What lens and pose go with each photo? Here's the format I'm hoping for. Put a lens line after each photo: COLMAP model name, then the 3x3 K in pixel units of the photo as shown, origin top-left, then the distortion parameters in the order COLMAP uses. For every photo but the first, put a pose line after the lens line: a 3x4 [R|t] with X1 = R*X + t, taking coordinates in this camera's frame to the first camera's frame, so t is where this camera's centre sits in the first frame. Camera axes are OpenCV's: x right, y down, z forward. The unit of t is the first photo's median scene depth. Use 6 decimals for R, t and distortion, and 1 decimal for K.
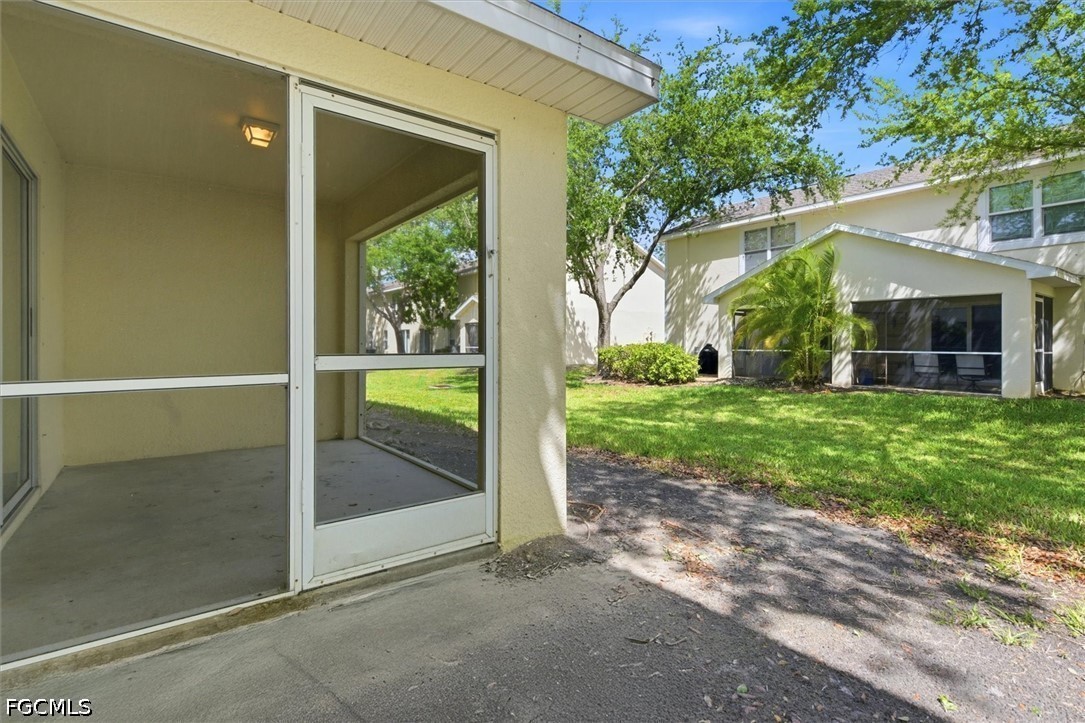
lens RADIAL K [[508.7, 0, 544.5], [0, 508.7, 341.1], [0, 0, 1]] dist [-0.000942, 0.000629]
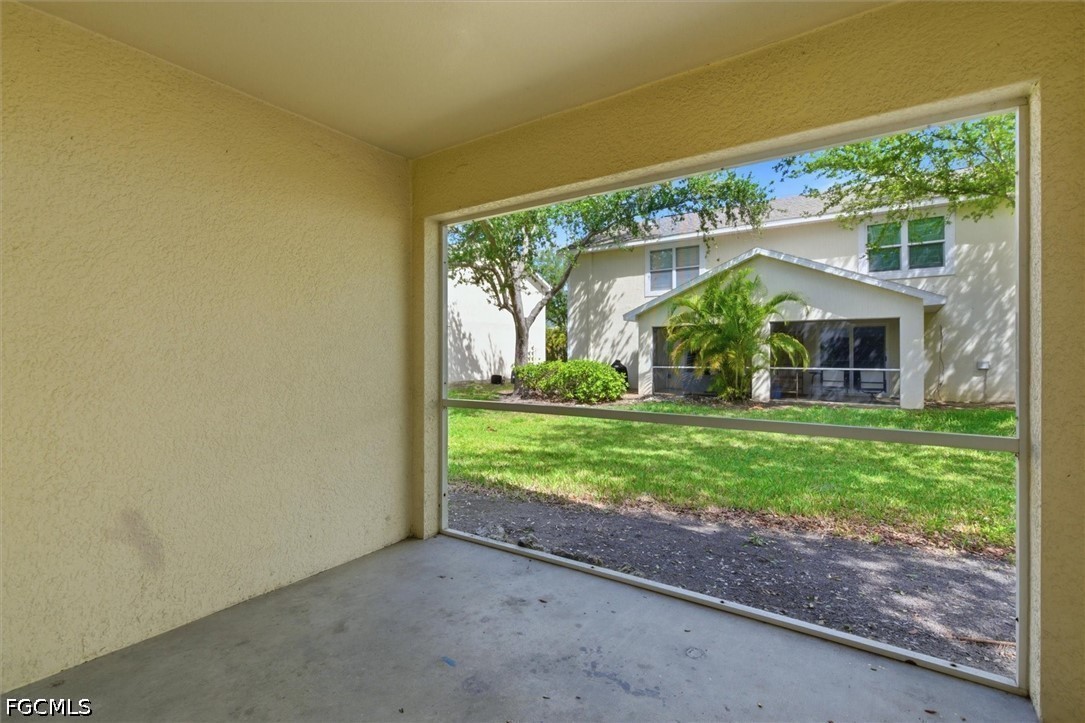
lens RADIAL K [[493.8, 0, 539.7], [0, 493.8, 356.6], [0, 0, 1]] dist [0.007836, -0.000259]
pose [[0.949514, -0.005147, 0.313683, -0.176651], [0.002672, 0.999962, 0.008320, -0.013612], [-0.313714, -0.007061, 0.949491, 0.151216]]
